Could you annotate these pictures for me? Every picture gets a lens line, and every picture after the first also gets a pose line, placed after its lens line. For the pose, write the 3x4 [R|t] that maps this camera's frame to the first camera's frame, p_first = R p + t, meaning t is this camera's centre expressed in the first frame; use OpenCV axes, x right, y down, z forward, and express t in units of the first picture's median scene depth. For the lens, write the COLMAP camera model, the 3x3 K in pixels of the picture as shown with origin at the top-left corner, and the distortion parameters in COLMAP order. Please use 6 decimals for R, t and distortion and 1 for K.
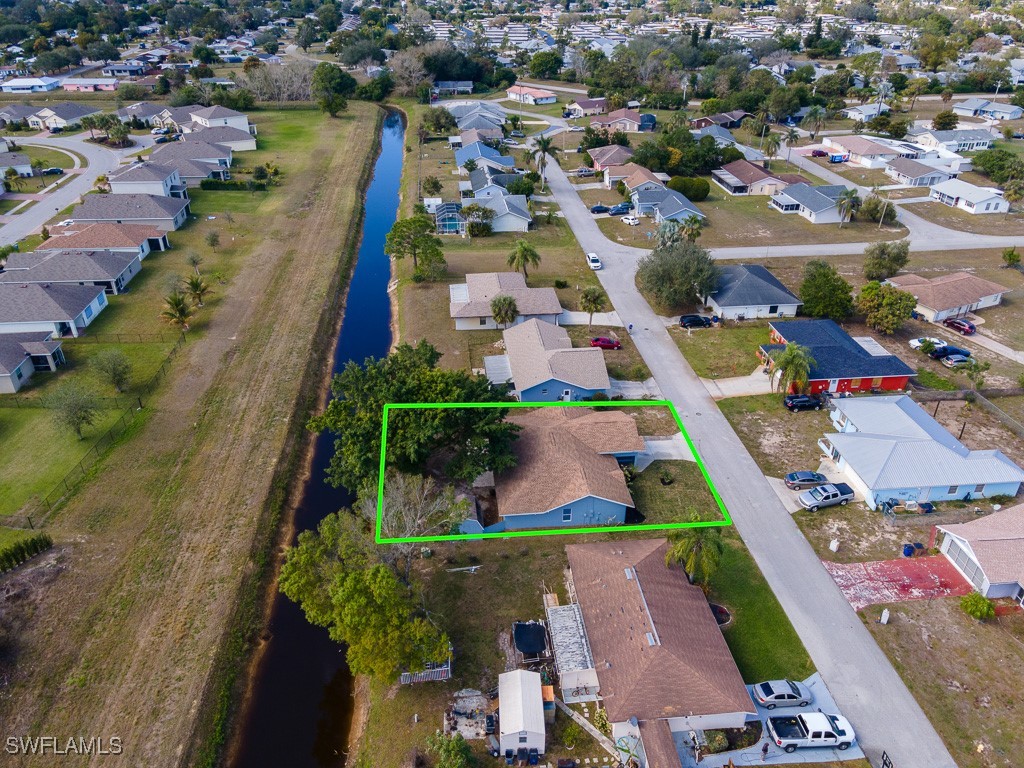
lens RADIAL K [[744.3, 0, 512.0], [0, 744.3, 384.0], [0, 0, 1]] dist [0.038763, 0.003485]
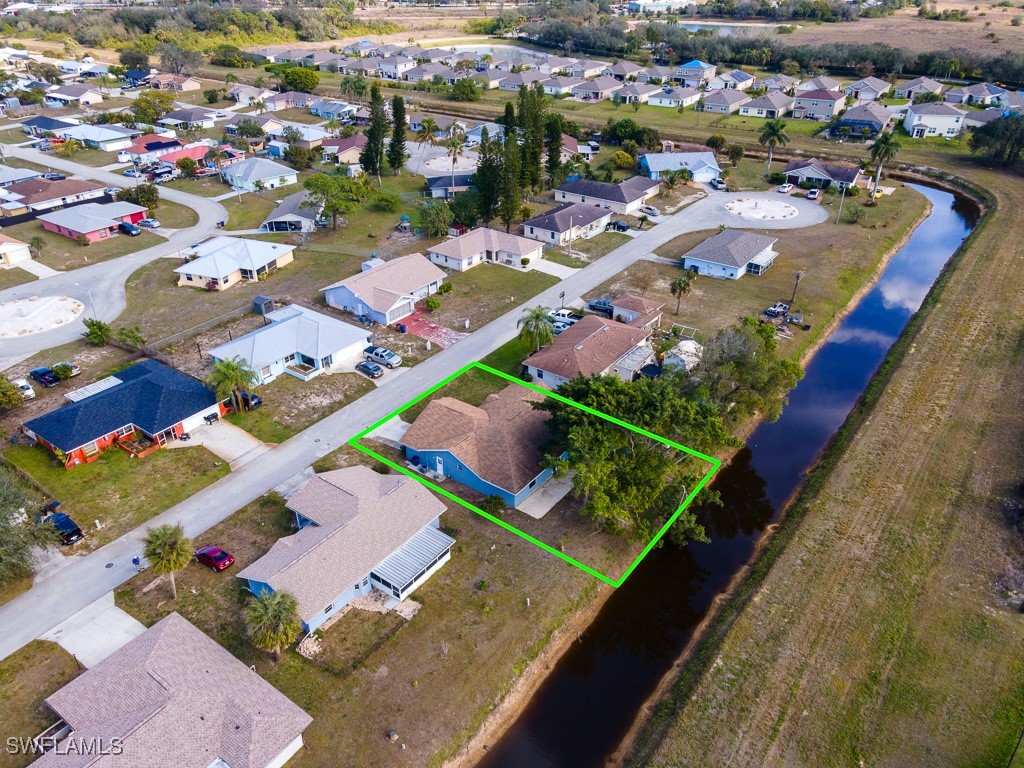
lens RADIAL K [[744.3, 0, 512.0], [0, 744.3, 384.0], [0, 0, 1]] dist [0.038763, 0.003485]
pose [[-0.743272, -0.336035, 0.578470, -0.624261], [0.334663, 0.561953, 0.756446, -0.867124], [-0.579265, 0.755837, -0.305225, 1.503480]]
